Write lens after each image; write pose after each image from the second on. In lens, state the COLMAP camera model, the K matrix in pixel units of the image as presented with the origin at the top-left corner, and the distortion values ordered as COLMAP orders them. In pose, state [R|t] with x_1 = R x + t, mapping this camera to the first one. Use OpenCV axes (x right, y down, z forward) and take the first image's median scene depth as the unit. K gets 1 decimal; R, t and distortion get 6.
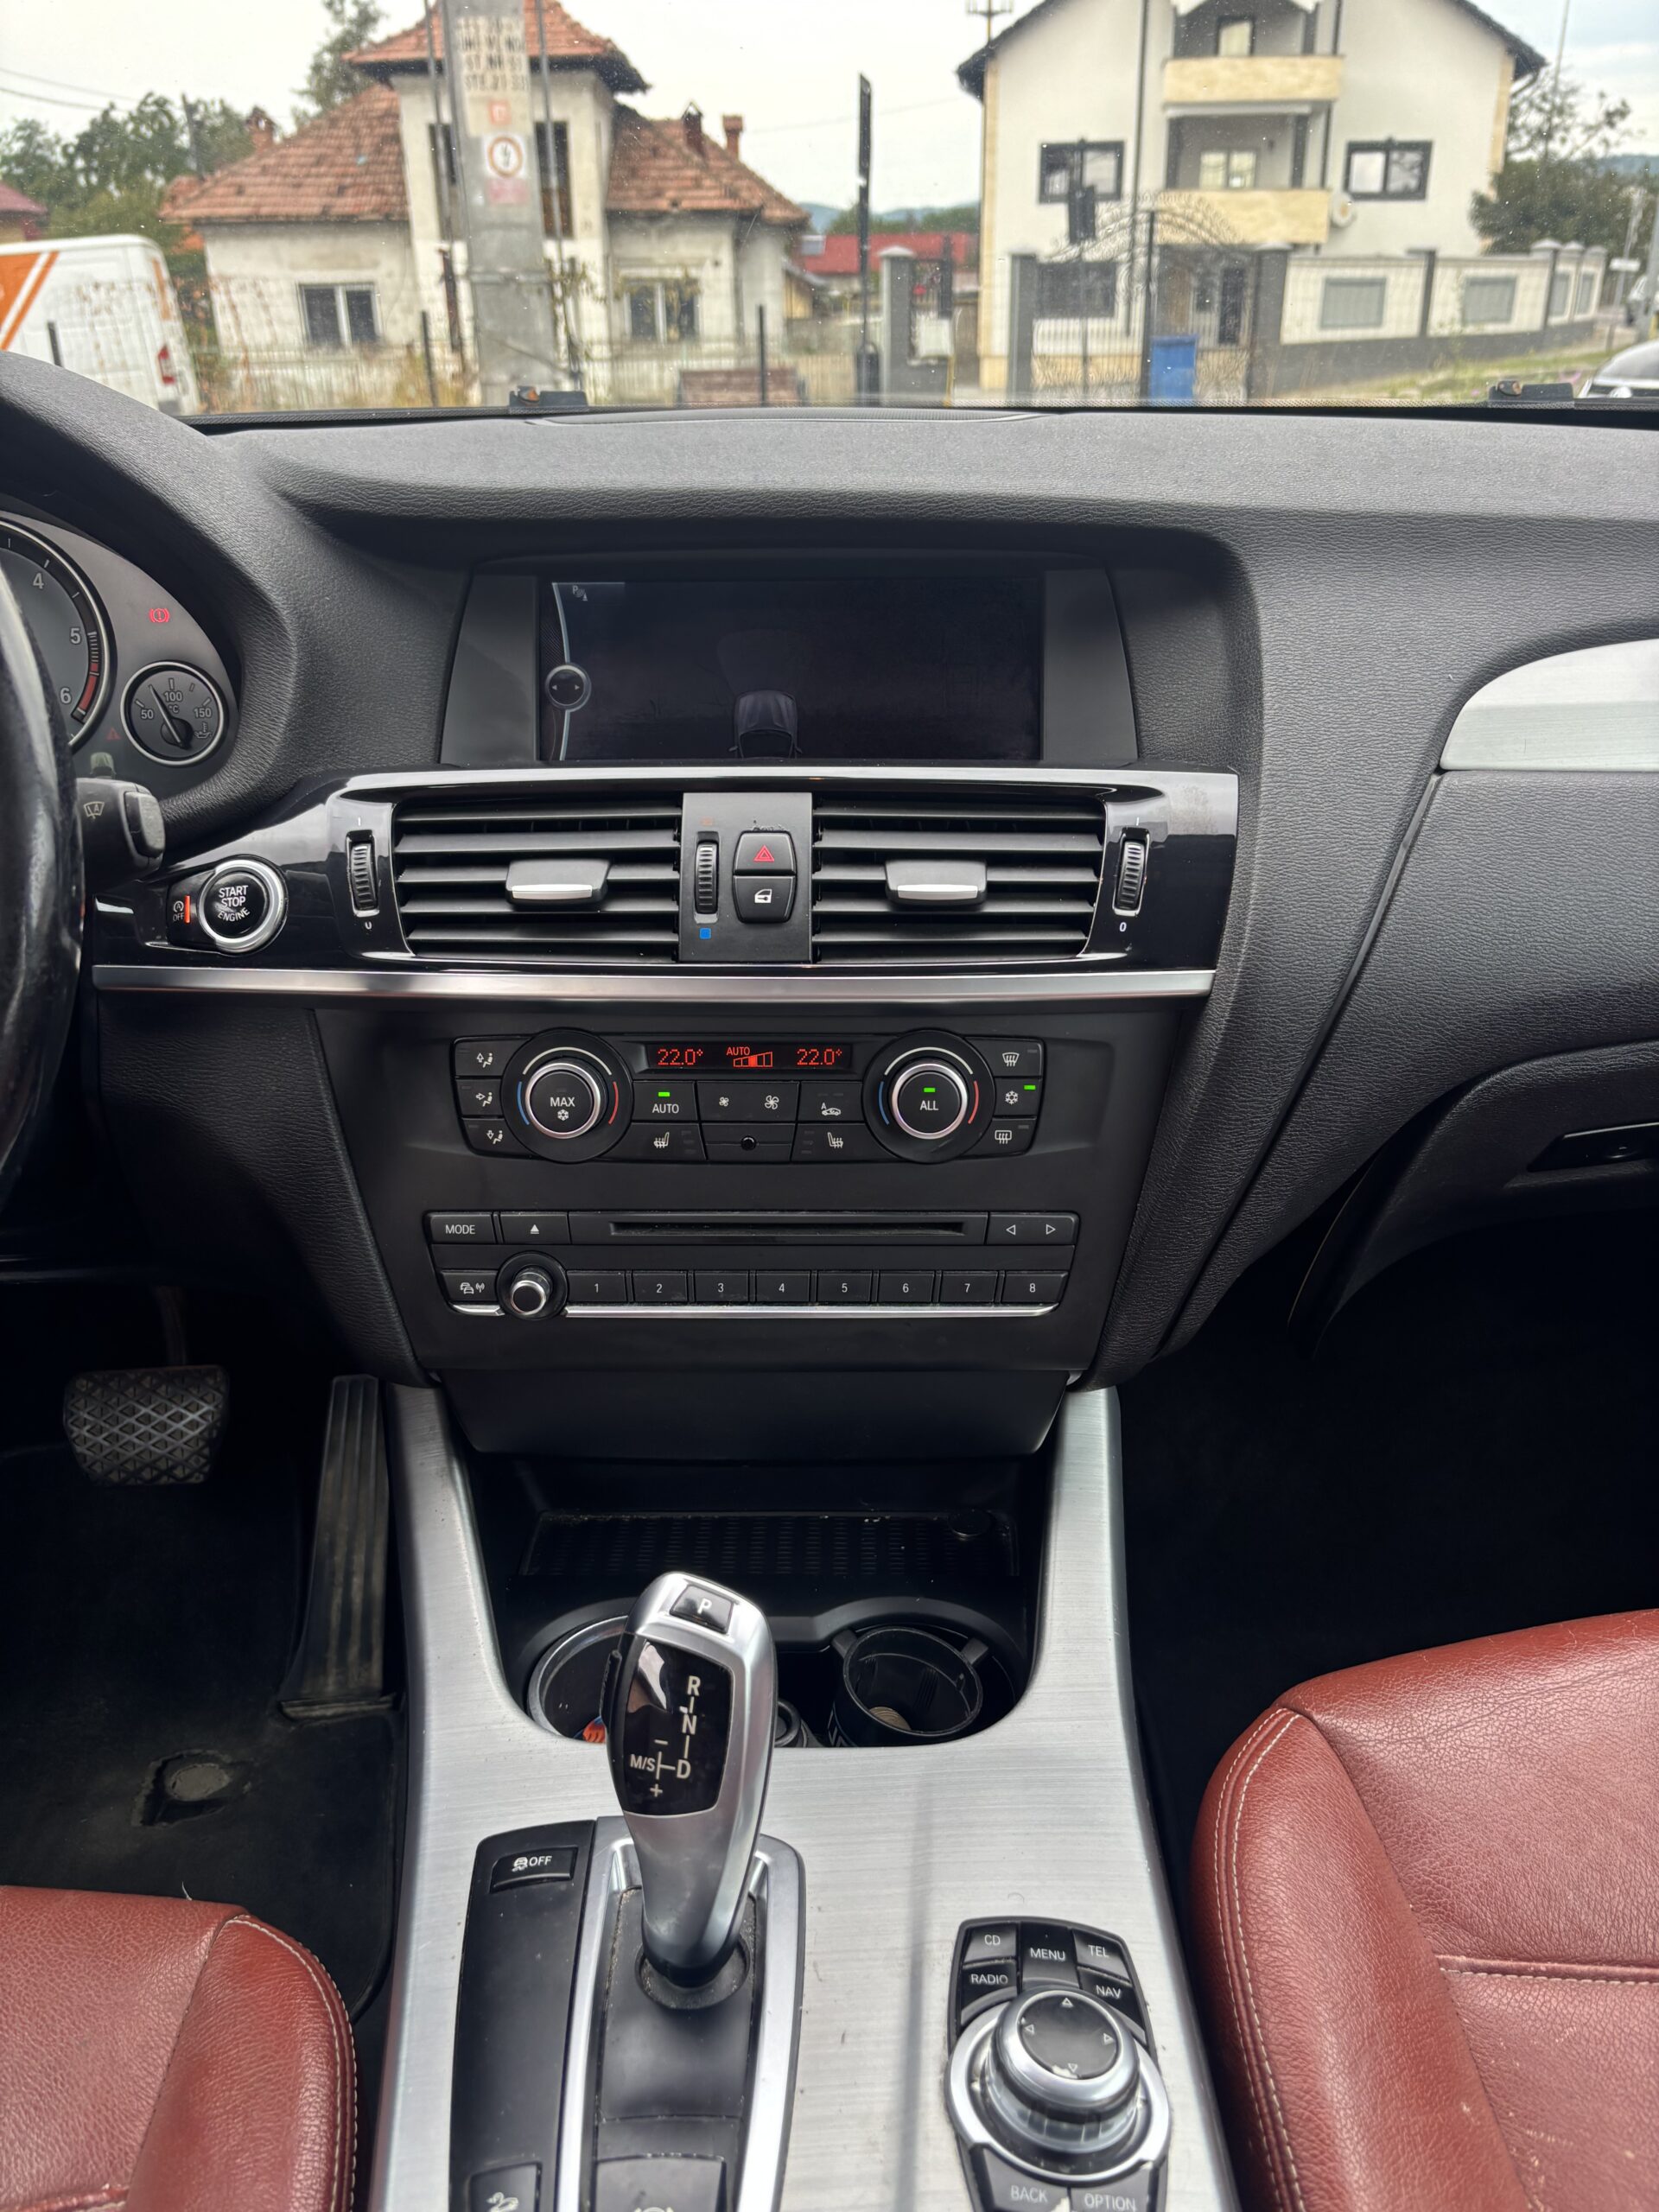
lens RADIAL K [[1716.0, 0, 841.0], [0, 1716.0, 1119.7], [0, 0, 1]] dist [0.037360, -0.080812]
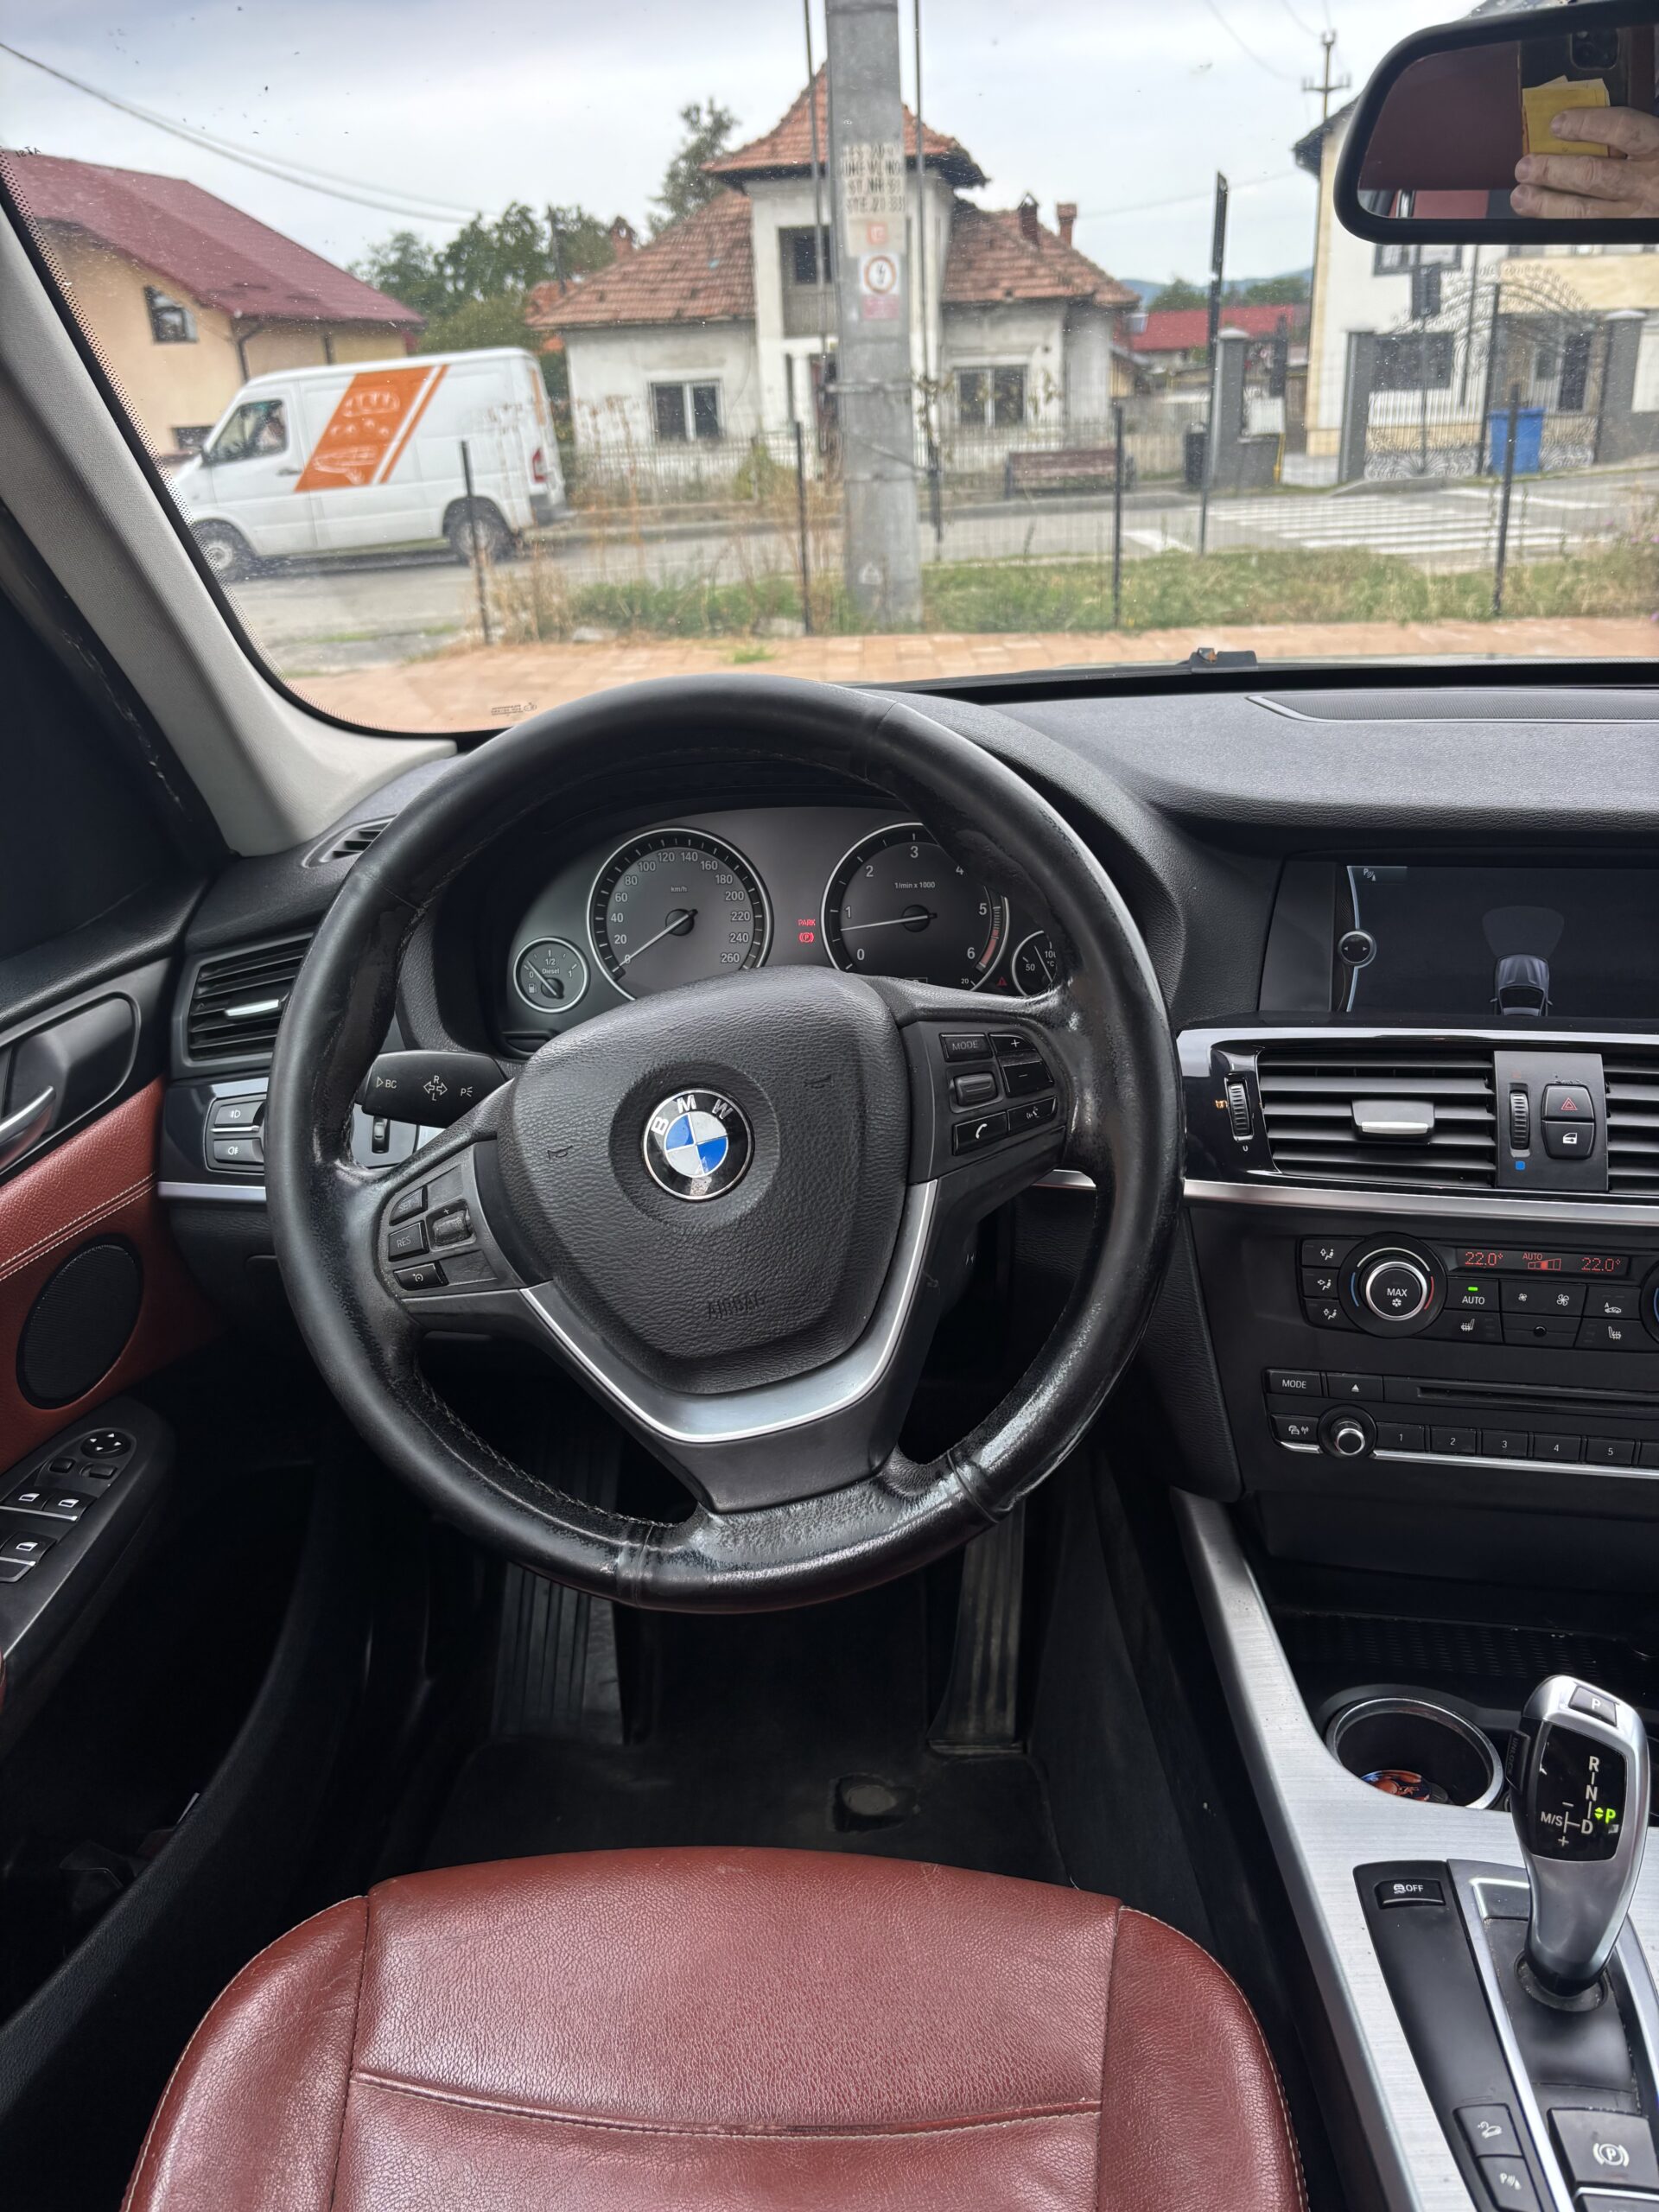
lens RADIAL K [[1716.0, 0, 841.0], [0, 1716.0, 1119.7], [0, 0, 1]] dist [0.037360, -0.080812]
pose [[0.985742, 0.037600, -0.164007, -0.232714], [-0.043691, 0.998477, -0.033688, -0.049390], [0.162491, 0.040373, 0.985884, -0.214458]]
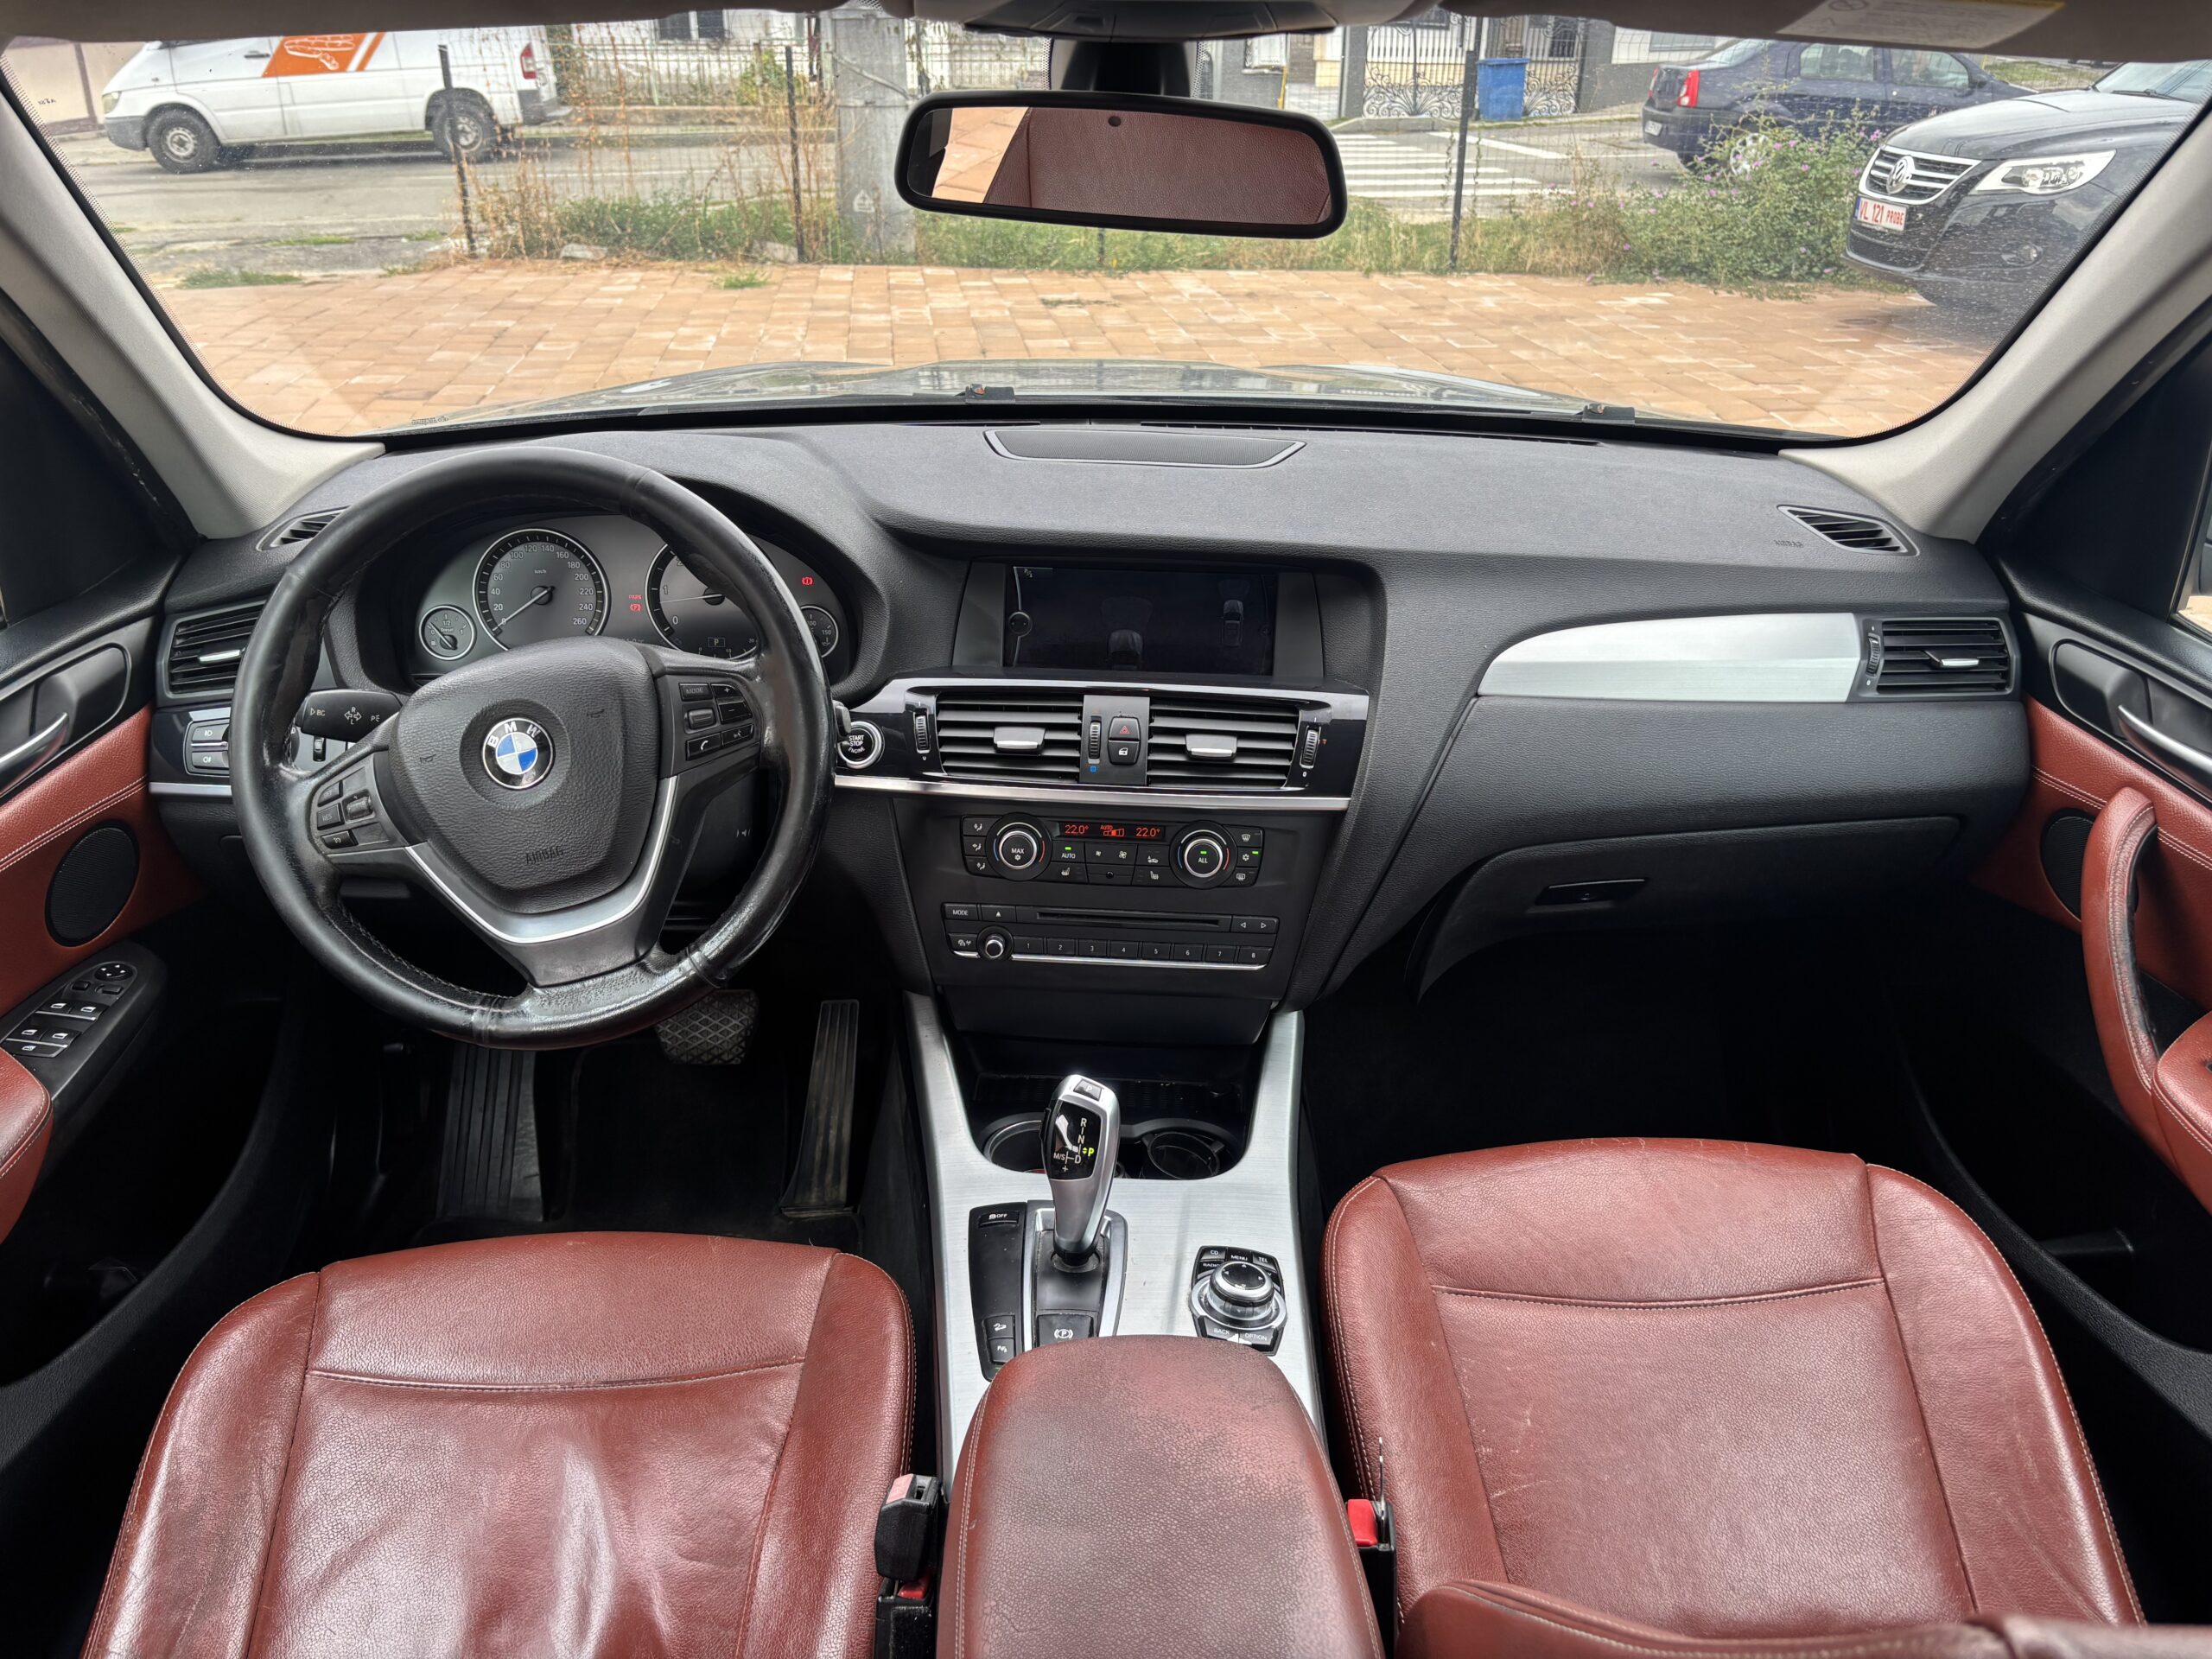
lens RADIAL K [[1699.9, 0, 1106.0], [0, 1699.9, 829.5], [0, 0, 1]] dist [0.072792, -0.112292]
pose [[0.998932, 0.040201, -0.022796, -0.010849], [-0.039911, 0.999118, 0.013037, -0.041211], [0.023300, -0.012114, 0.999655, -0.609821]]
